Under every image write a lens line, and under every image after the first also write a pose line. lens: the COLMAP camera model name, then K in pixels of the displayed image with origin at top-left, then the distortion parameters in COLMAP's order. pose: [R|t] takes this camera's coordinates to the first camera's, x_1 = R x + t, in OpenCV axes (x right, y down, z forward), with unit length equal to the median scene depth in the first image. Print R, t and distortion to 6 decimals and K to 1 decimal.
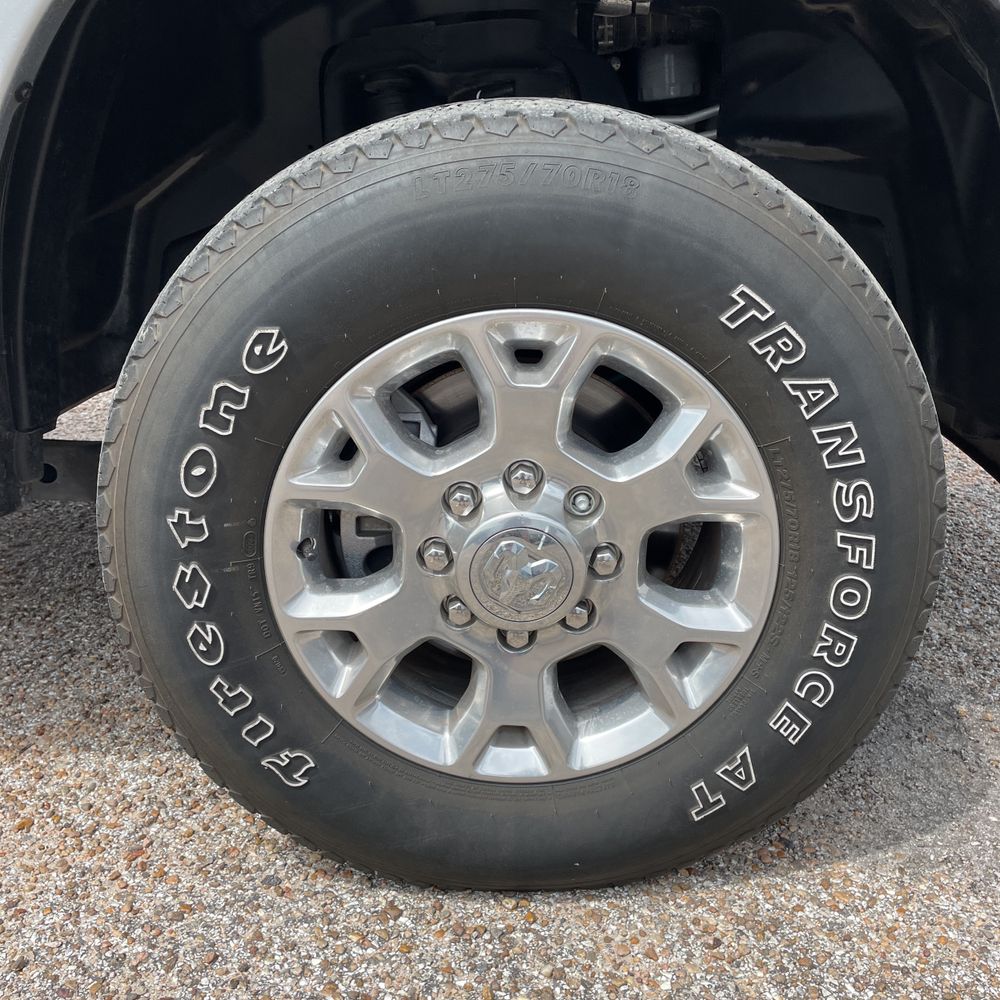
lens RADIAL K [[1007.8, 0, 502.7], [0, 1007.8, 486.5], [0, 0, 1]] dist [0.090196, -0.108329]
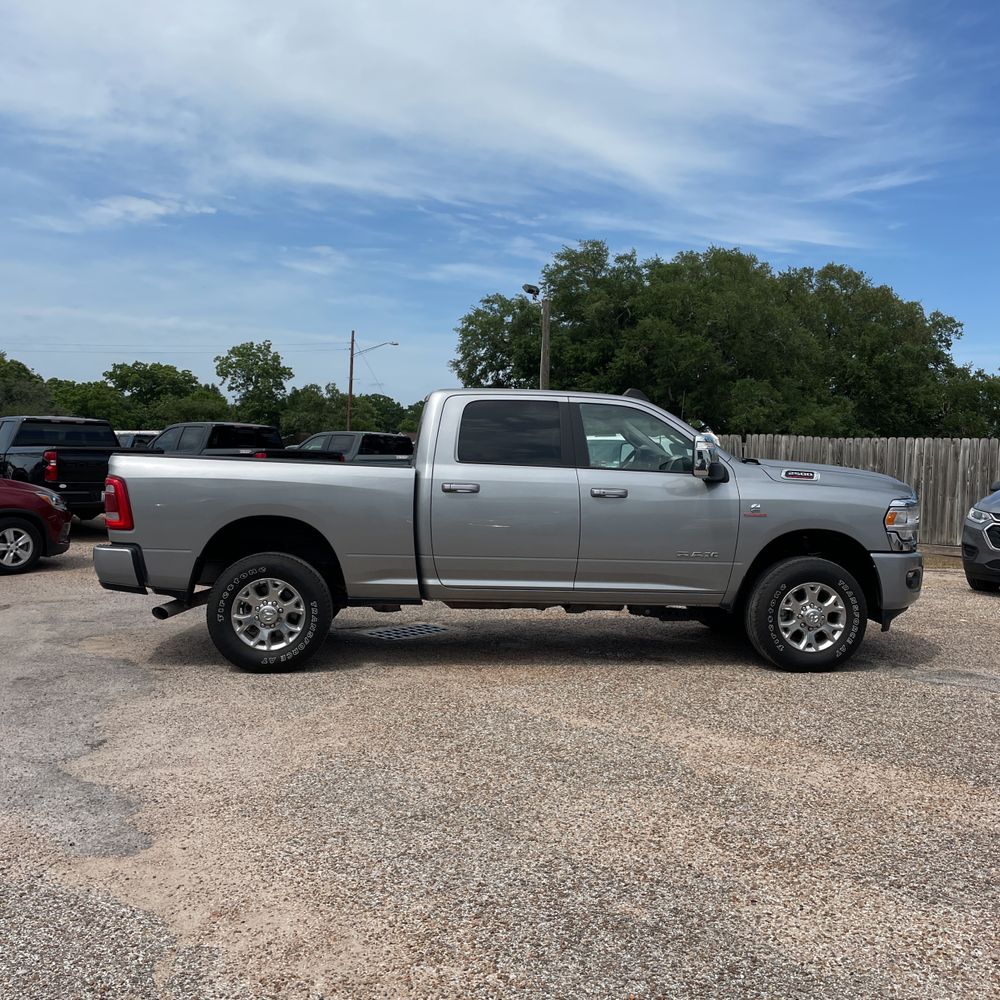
lens RADIAL K [[1006.2, 0, 491.7], [0, 1006.2, 518.9], [0, 0, 1]] dist [0.094661, -0.115161]
pose [[0.994333, 0.016958, 0.104945, -3.092823], [0.012669, 0.961257, -0.275362, 1.396626], [-0.105549, 0.275131, 0.955595, -6.014192]]
